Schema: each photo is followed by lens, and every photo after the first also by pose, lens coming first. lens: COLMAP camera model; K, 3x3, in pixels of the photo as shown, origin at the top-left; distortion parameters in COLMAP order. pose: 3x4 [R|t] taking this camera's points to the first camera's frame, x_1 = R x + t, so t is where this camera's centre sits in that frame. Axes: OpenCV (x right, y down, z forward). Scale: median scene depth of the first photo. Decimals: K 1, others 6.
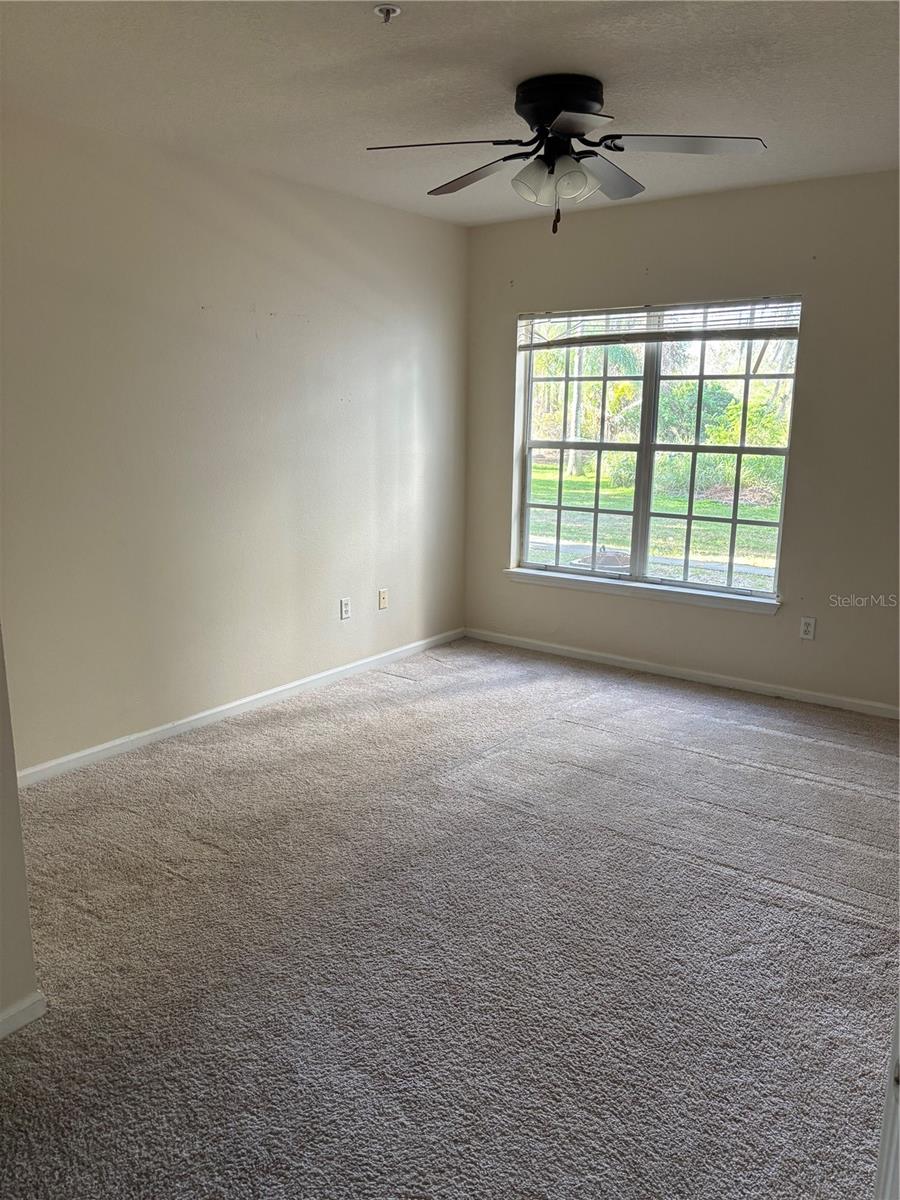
lens RADIAL K [[911.6, 0, 443.5], [0, 911.6, 603.9], [0, 0, 1]] dist [0.055995, -0.051084]
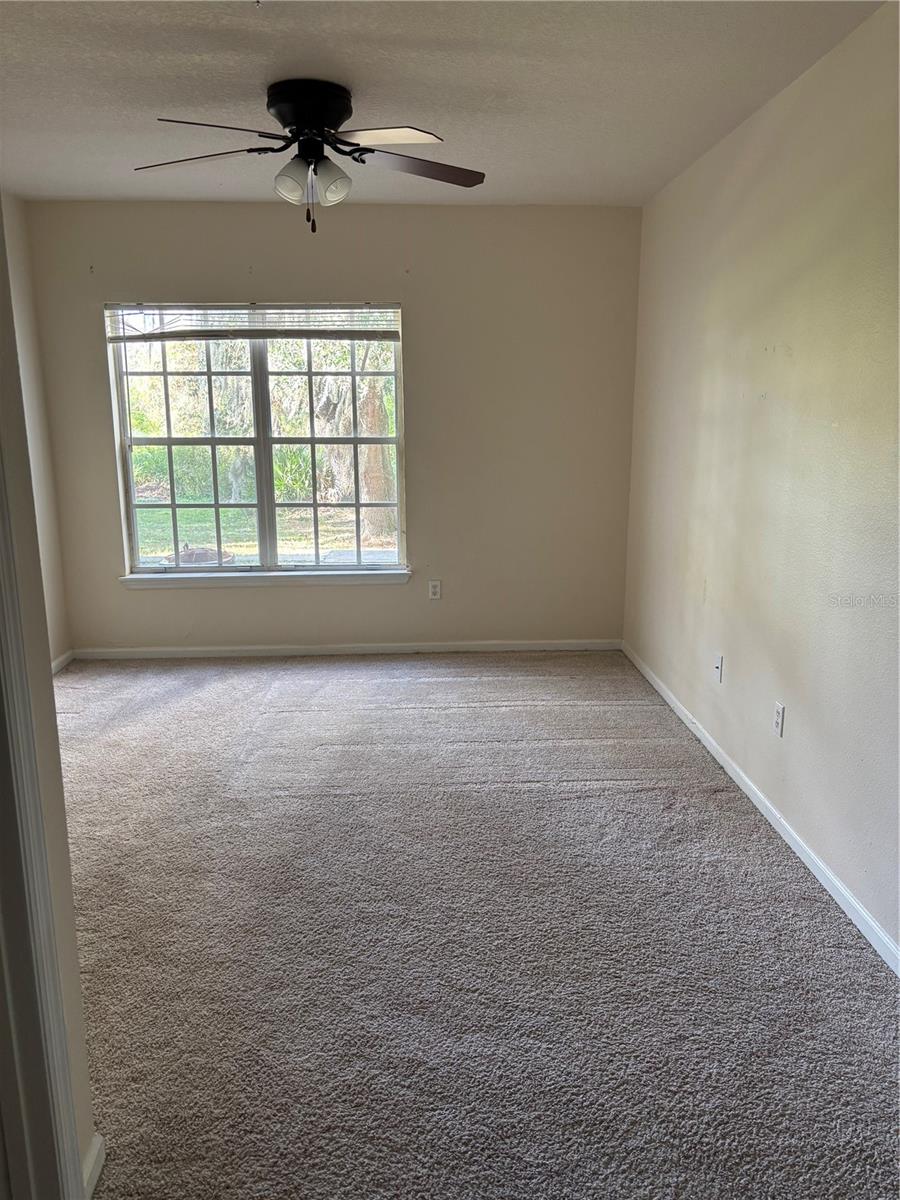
lens RADIAL K [[911.6, 0, 449.8], [0, 911.6, 600.4], [0, 0, 1]] dist [0.055995, -0.051084]
pose [[0.769740, -0.148679, 0.620802, -0.312356], [0.149092, 0.987474, 0.051635, -0.016636], [-0.620703, 0.052811, 0.782265, 0.078093]]
